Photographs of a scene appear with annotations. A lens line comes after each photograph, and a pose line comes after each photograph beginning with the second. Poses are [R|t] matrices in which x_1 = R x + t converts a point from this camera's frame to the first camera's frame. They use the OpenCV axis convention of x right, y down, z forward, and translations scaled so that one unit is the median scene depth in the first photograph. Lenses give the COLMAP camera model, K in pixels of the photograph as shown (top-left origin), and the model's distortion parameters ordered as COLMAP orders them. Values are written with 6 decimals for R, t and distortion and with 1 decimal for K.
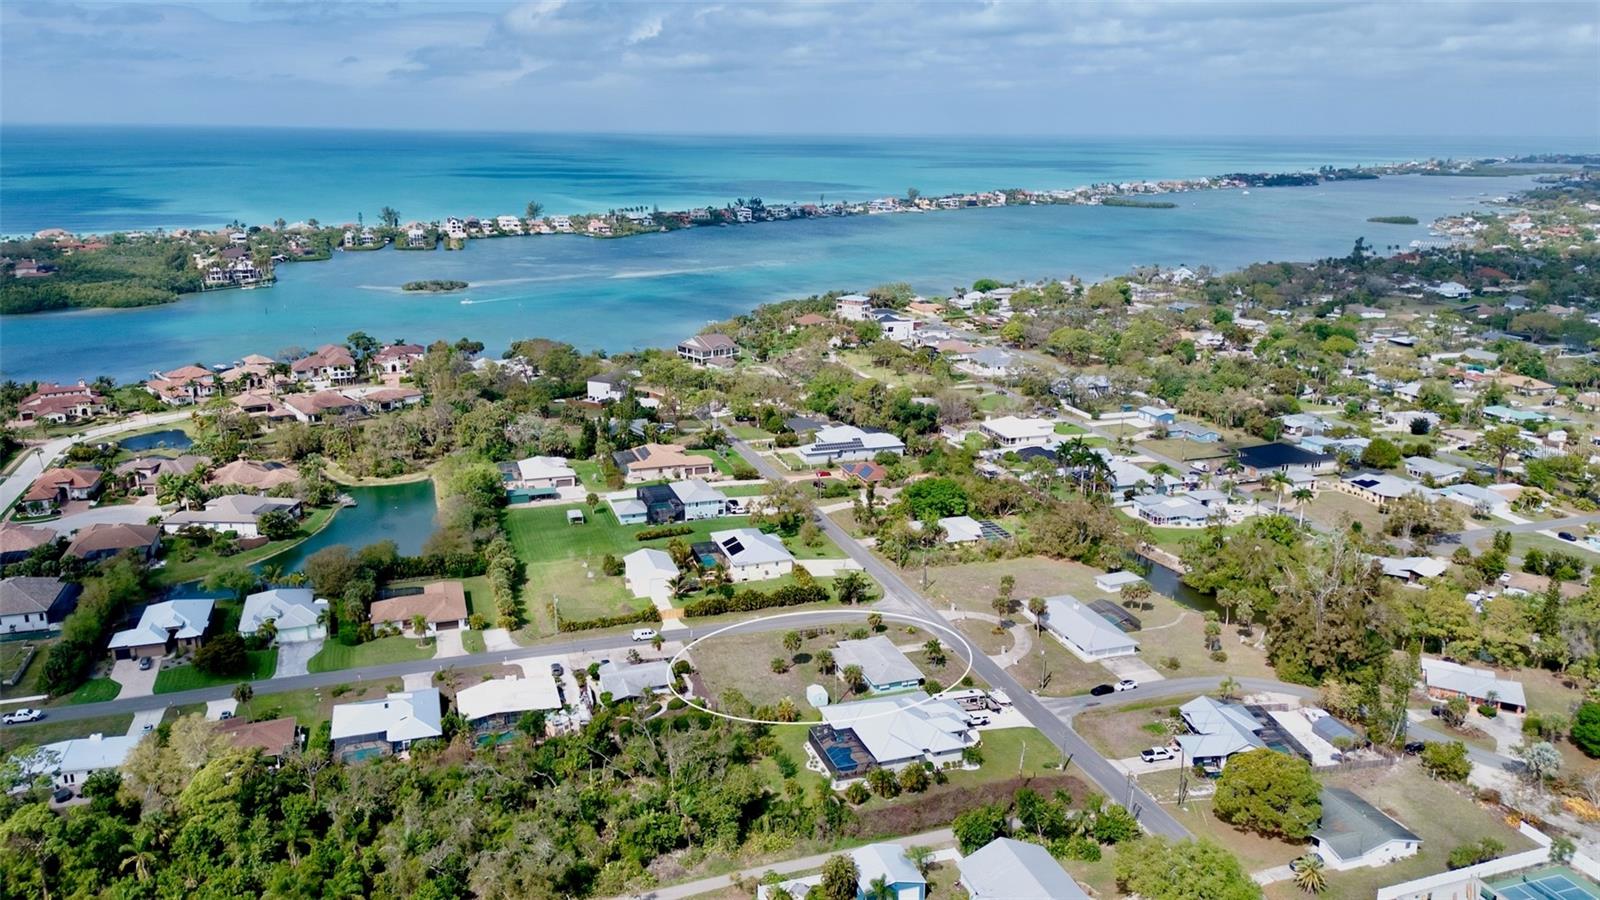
lens RADIAL K [[1162.7, 0, 800.0], [0, 1162.7, 450.0], [0, 0, 1]] dist [0.093477, -0.116494]
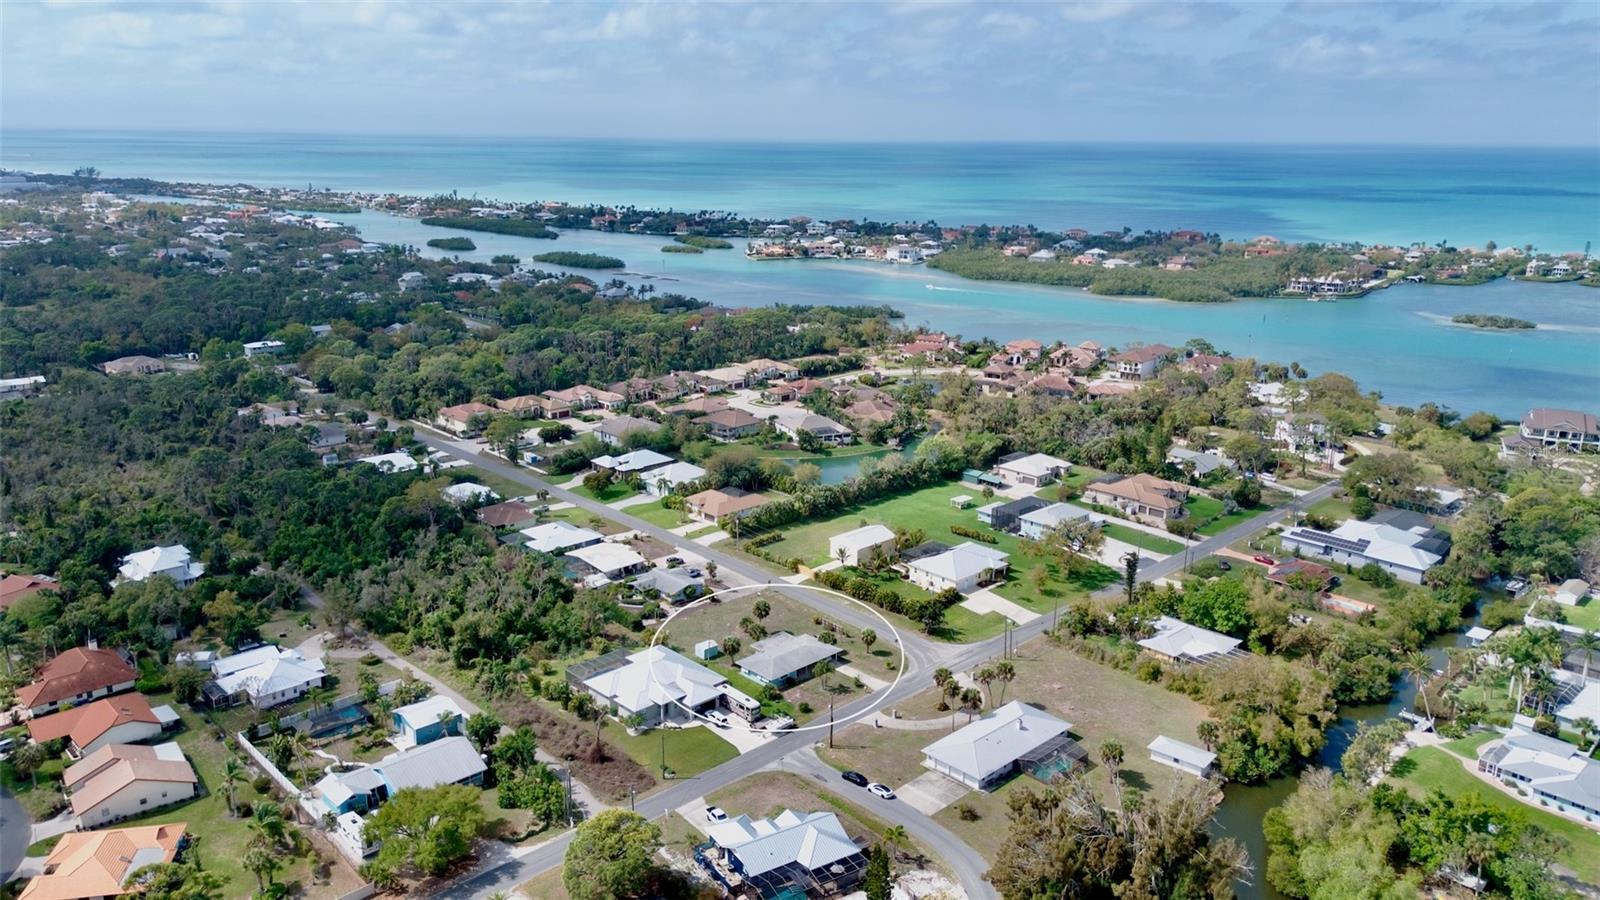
lens RADIAL K [[1155.1, 0, 801.2], [0, 1155.1, 486.0], [0, 0, 1]] dist [0.071687, -0.067946]
pose [[0.418239, 0.259001, -0.870629, 0.585678], [-0.248120, 0.954610, 0.164790, -0.083380], [0.873792, 0.147099, 0.463519, 0.337023]]
